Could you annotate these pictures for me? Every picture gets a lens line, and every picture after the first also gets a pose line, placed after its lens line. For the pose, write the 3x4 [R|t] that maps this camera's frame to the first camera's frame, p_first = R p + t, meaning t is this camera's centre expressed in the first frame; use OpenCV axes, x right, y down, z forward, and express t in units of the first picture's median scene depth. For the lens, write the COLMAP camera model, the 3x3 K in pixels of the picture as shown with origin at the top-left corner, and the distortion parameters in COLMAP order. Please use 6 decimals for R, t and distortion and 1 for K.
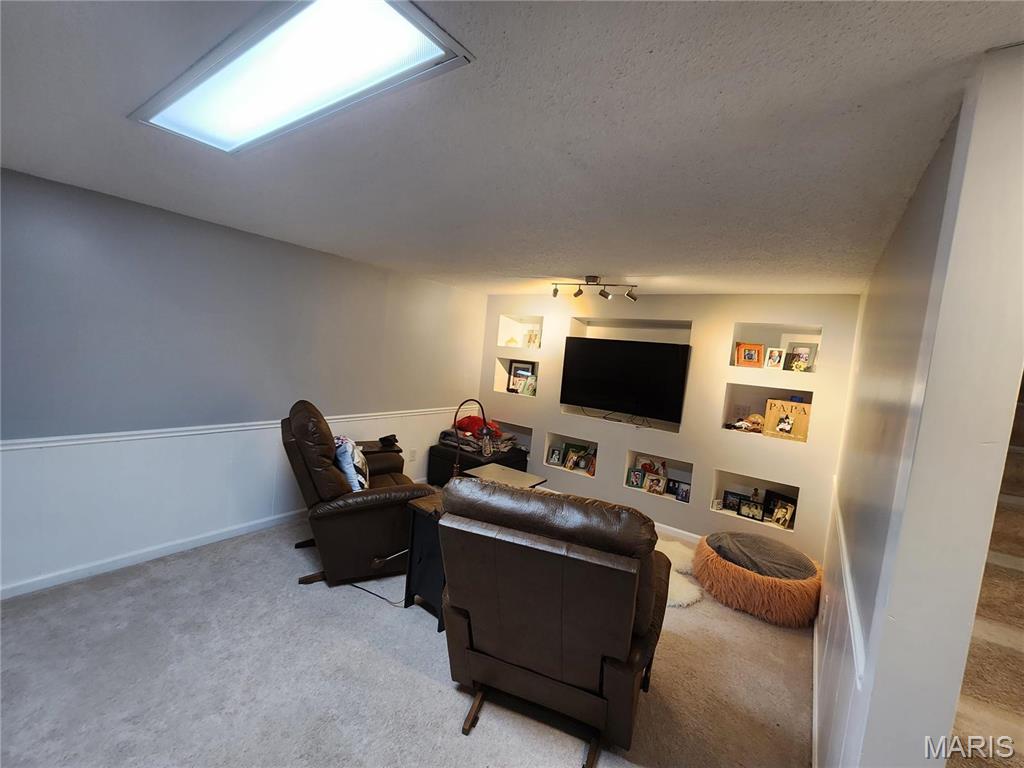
lens RADIAL K [[421.3, 0, 512.0], [0, 421.3, 384.0], [0, 0, 1]] dist [0.000371, 0.000100]
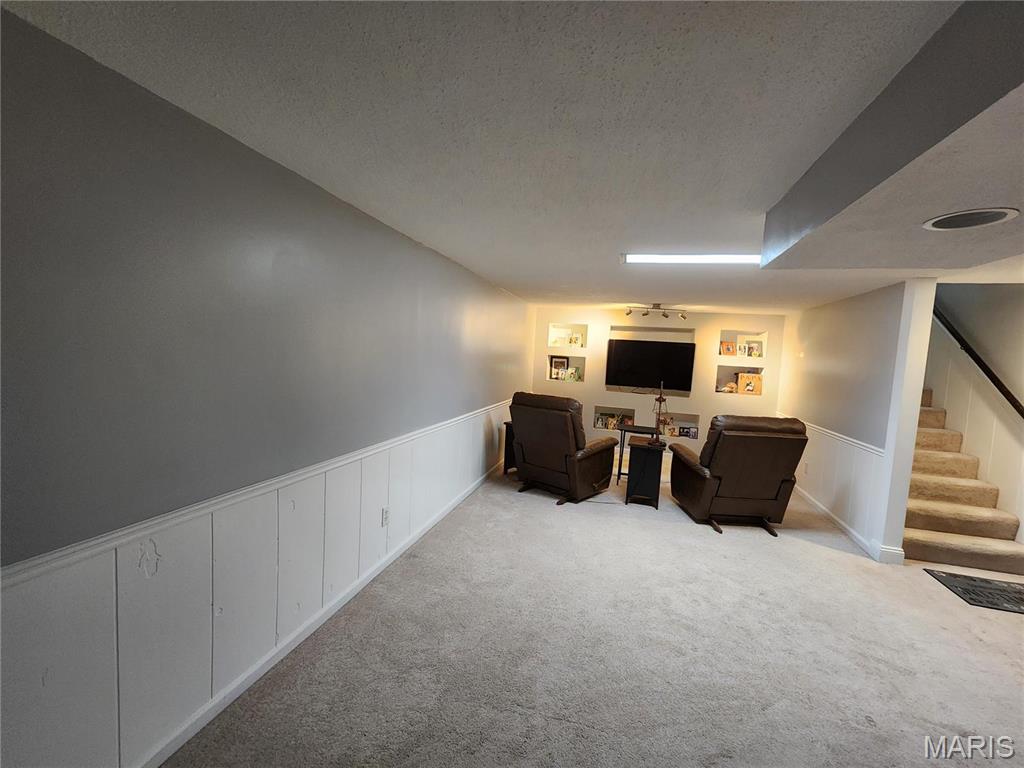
lens RADIAL K [[421.3, 0, 512.0], [0, 421.3, 384.0], [0, 0, 1]] dist [0.000371, 0.000100]
pose [[0.937878, -0.068941, 0.340046, -0.832389], [0.058402, 0.997445, 0.041144, -0.044468], [-0.342014, -0.018729, 0.939508, -0.308471]]
